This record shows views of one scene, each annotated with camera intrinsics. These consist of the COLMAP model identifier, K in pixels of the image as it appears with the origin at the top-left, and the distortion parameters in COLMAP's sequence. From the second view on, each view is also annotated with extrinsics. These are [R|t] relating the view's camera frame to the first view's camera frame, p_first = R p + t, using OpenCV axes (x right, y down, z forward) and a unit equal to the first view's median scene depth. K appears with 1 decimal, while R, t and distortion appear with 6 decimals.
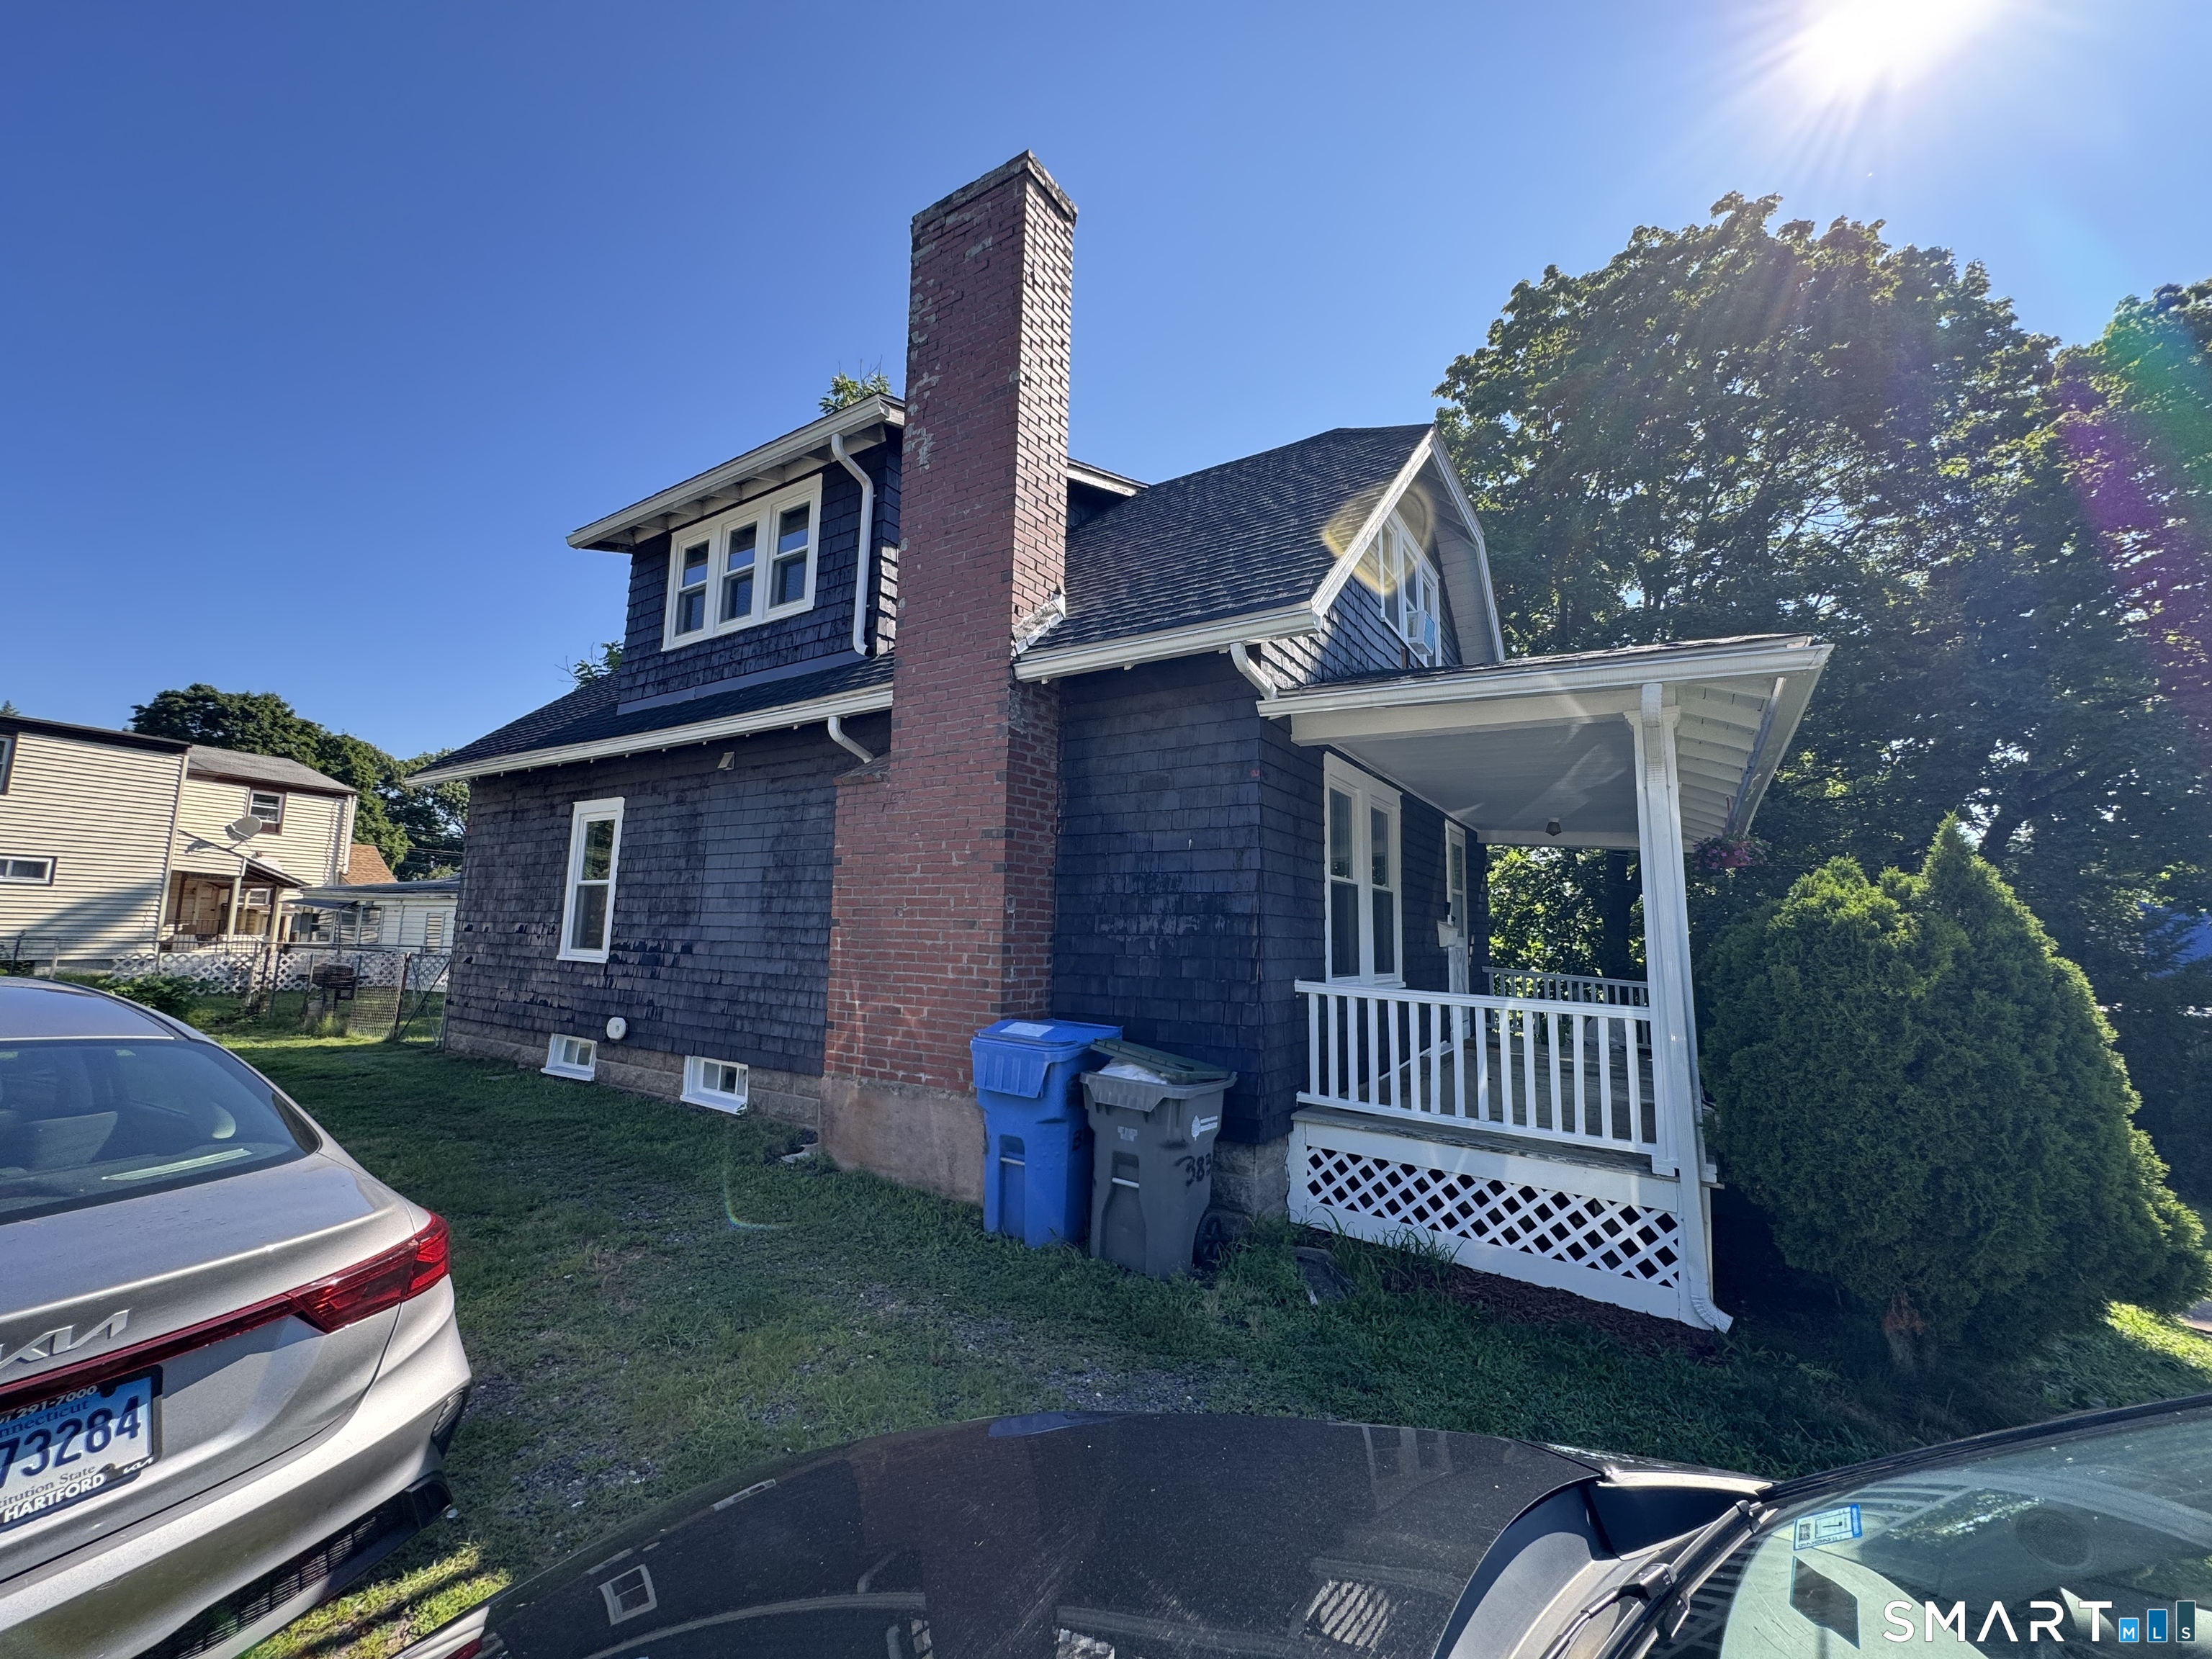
lens RADIAL K [[885.8, 0, 1106.0], [0, 885.8, 829.5], [0, 0, 1]] dist [-0.001596, 0.000513]
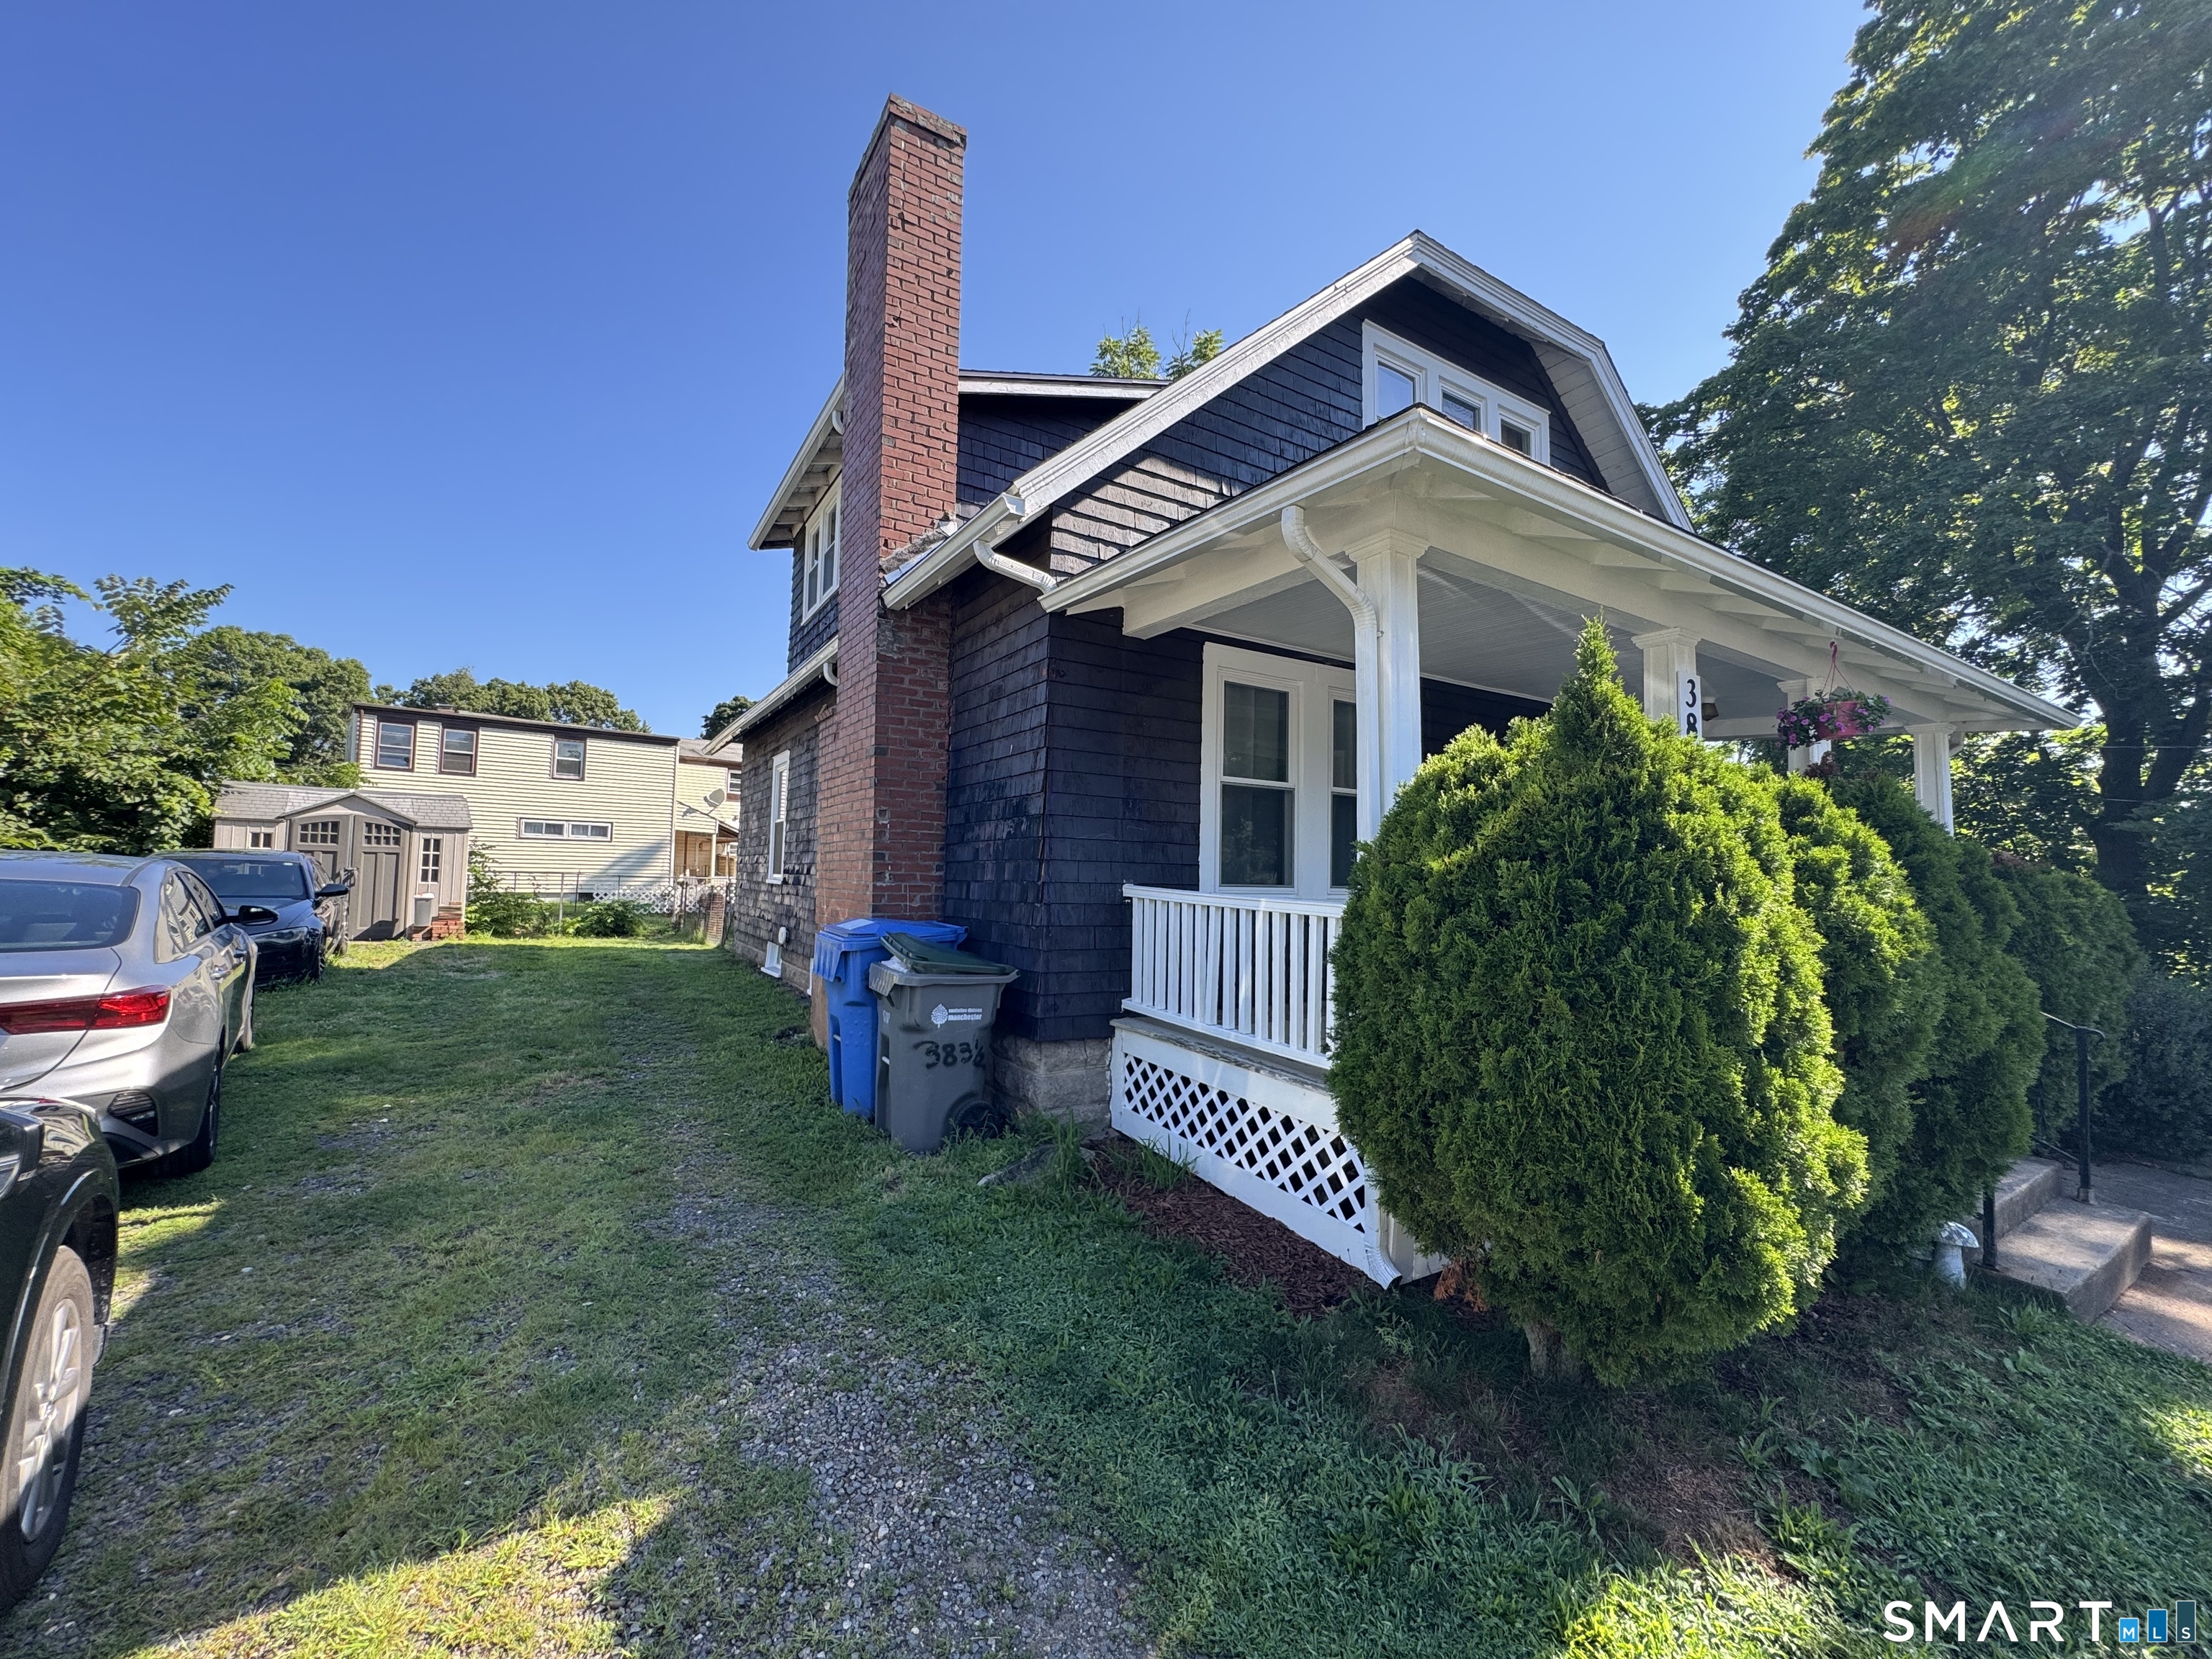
lens RADIAL K [[885.8, 0, 1106.0], [0, 885.8, 829.5], [0, 0, 1]] dist [-0.001596, 0.000513]
pose [[0.902248, -0.027610, -0.430333, 0.411251], [0.052531, 0.997553, 0.046135, 0.043803], [0.428006, -0.064231, 0.901490, 0.085259]]
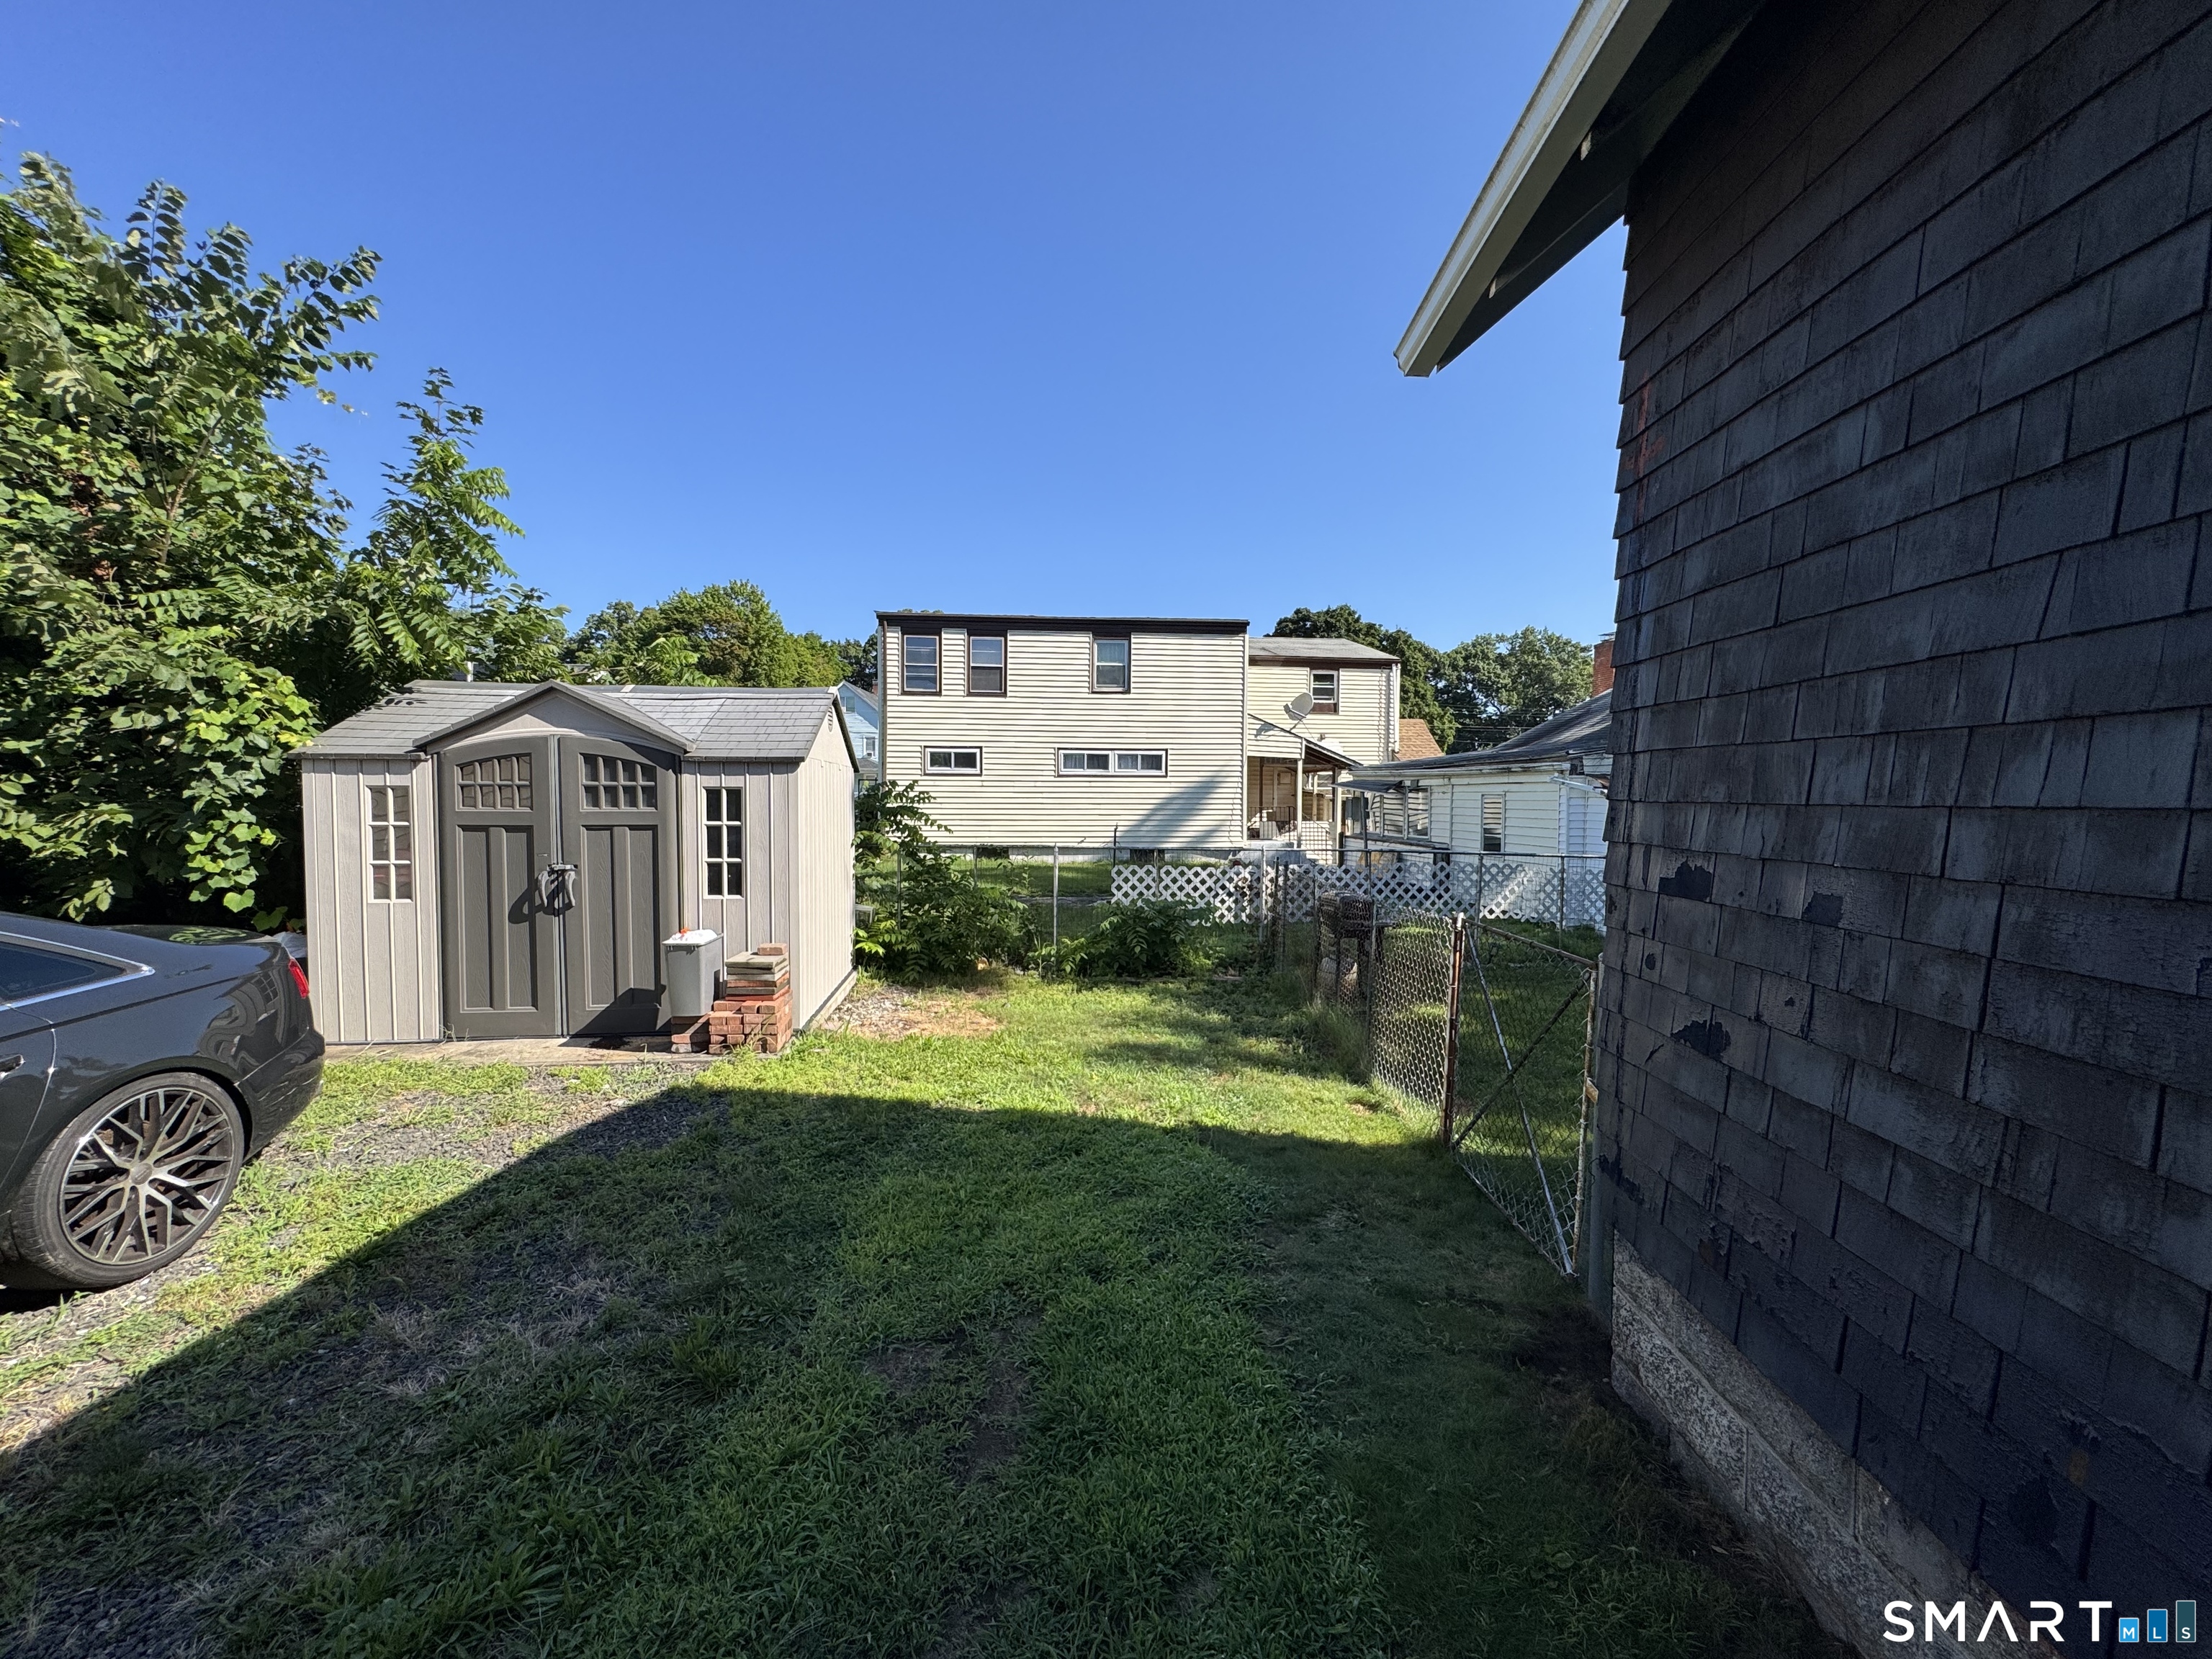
lens RADIAL K [[885.8, 0, 1106.0], [0, 885.8, 829.5], [0, 0, 1]] dist [-0.001596, 0.000513]
pose [[0.499424, 0.010724, -0.866291, -0.782901], [0.113673, 0.990468, 0.077794, 0.085343], [0.858868, -0.137326, 0.493445, 1.003119]]
